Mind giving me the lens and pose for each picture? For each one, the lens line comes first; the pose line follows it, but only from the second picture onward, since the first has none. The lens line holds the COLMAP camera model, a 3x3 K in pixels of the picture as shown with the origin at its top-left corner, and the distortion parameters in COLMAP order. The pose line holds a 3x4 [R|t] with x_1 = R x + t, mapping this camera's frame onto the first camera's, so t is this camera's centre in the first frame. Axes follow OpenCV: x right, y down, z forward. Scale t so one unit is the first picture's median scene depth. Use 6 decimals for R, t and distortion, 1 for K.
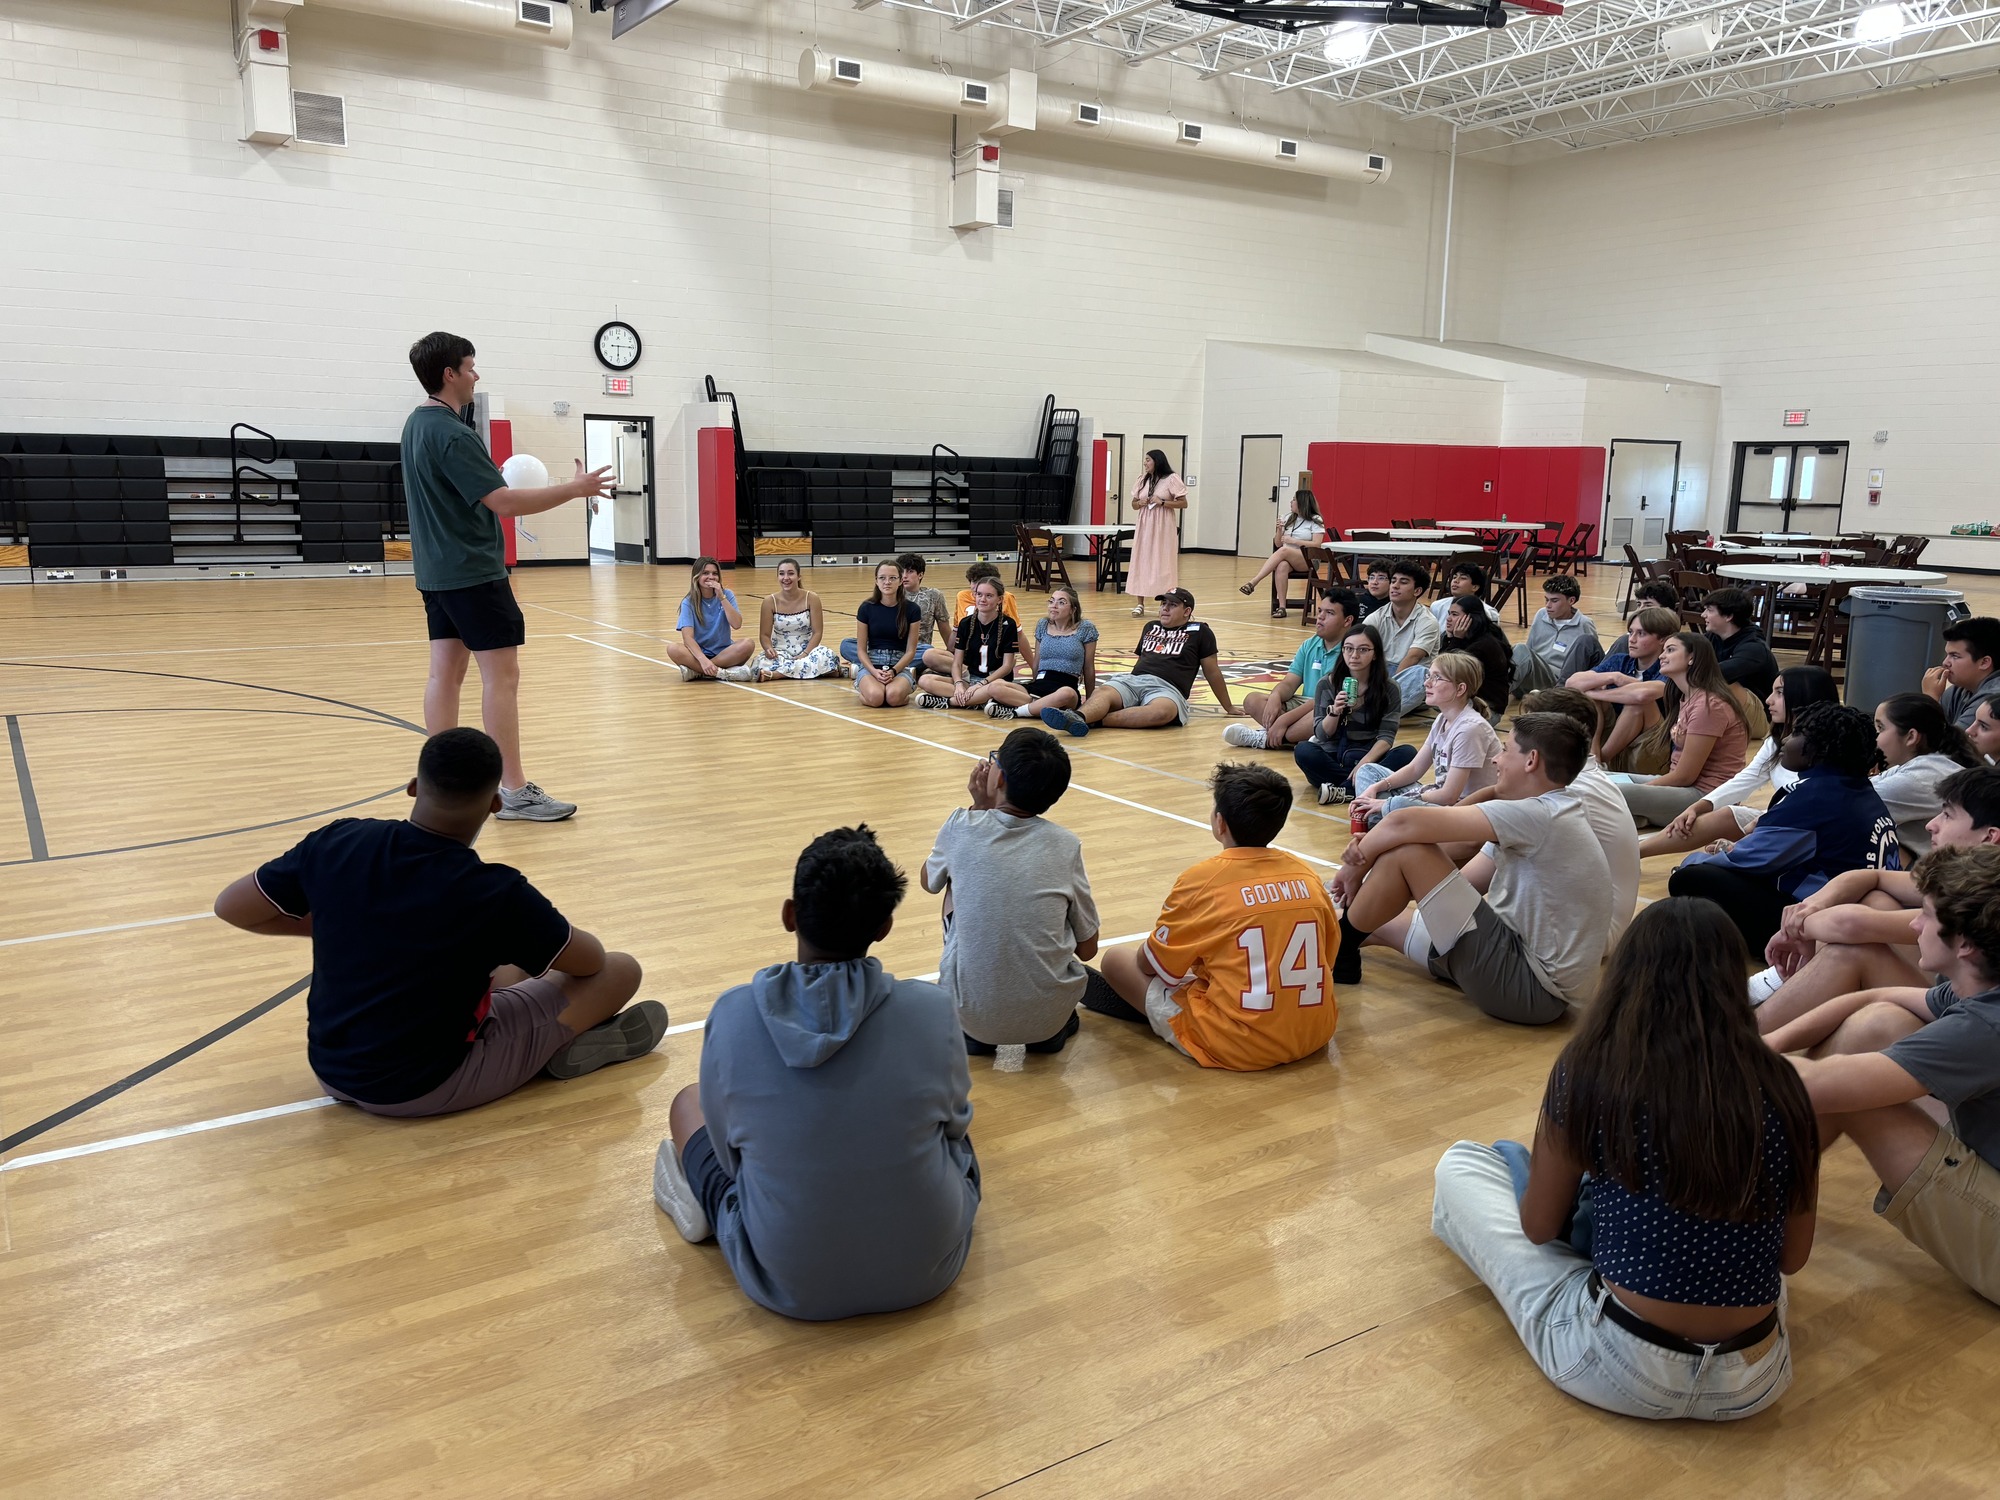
lens RADIAL K [[1526.9, 0, 1000.0], [0, 1526.9, 750.0], [0, 0, 1]] dist [-0.001346, 0.009957]
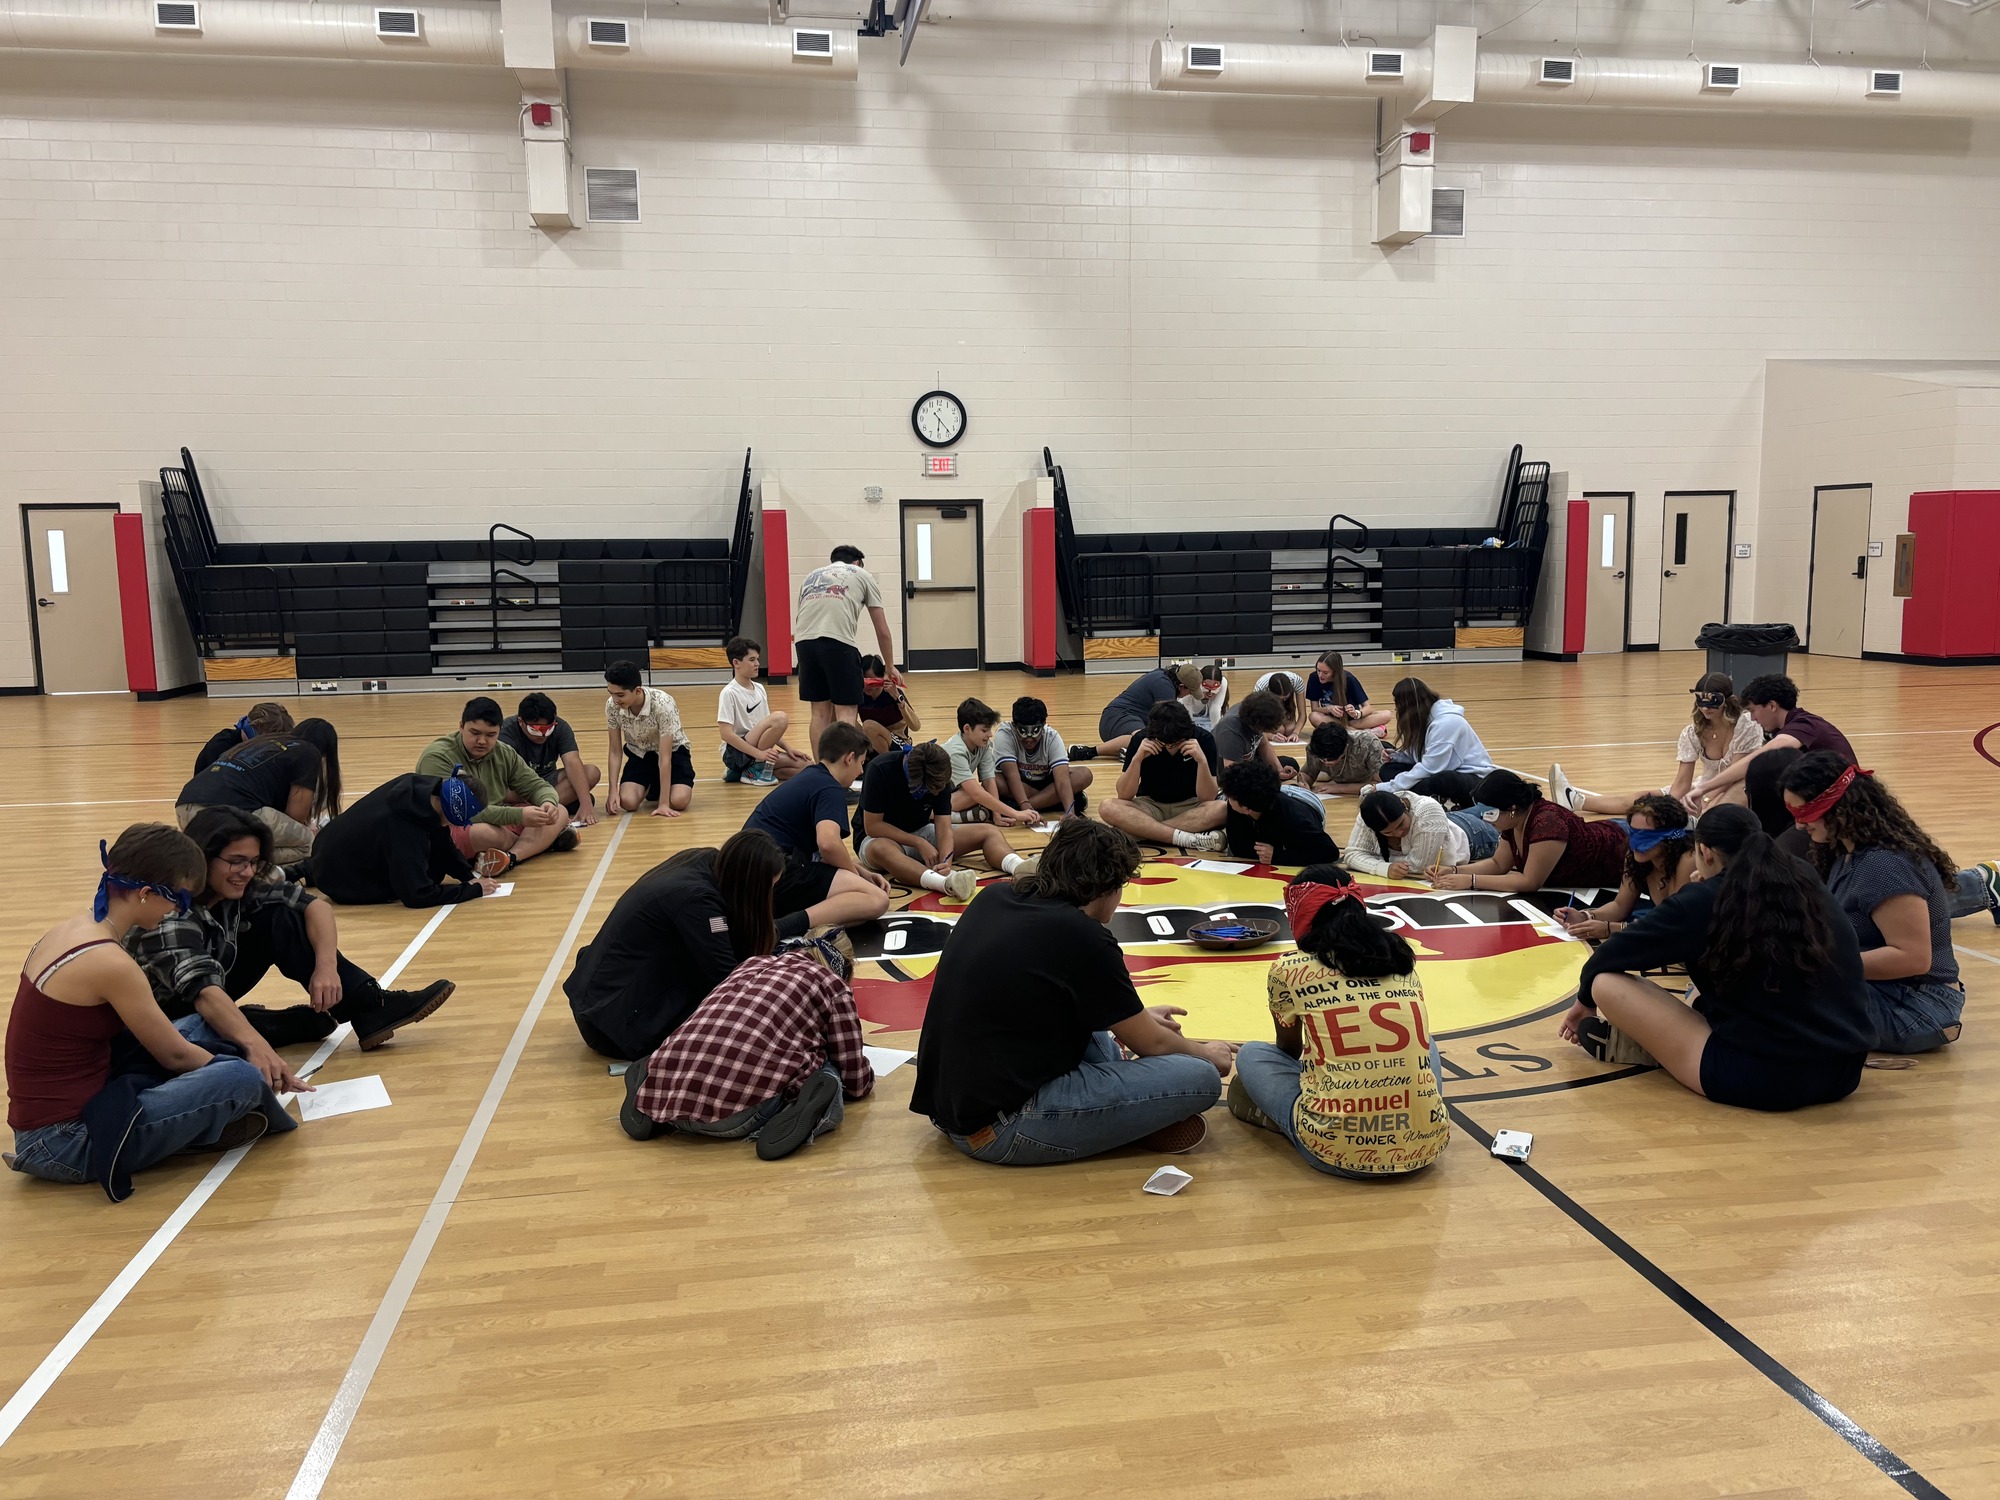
lens RADIAL K [[1540.2, 0, 1000.0], [0, 1540.2, 750.0], [0, 0, 1]] dist [0.065302, -0.080938]
pose [[0.910279, 0.017443, -0.413628, 0.140460], [-0.042290, 0.997803, -0.050989, -0.032916], [0.411830, 0.063907, 0.909017, 0.220983]]
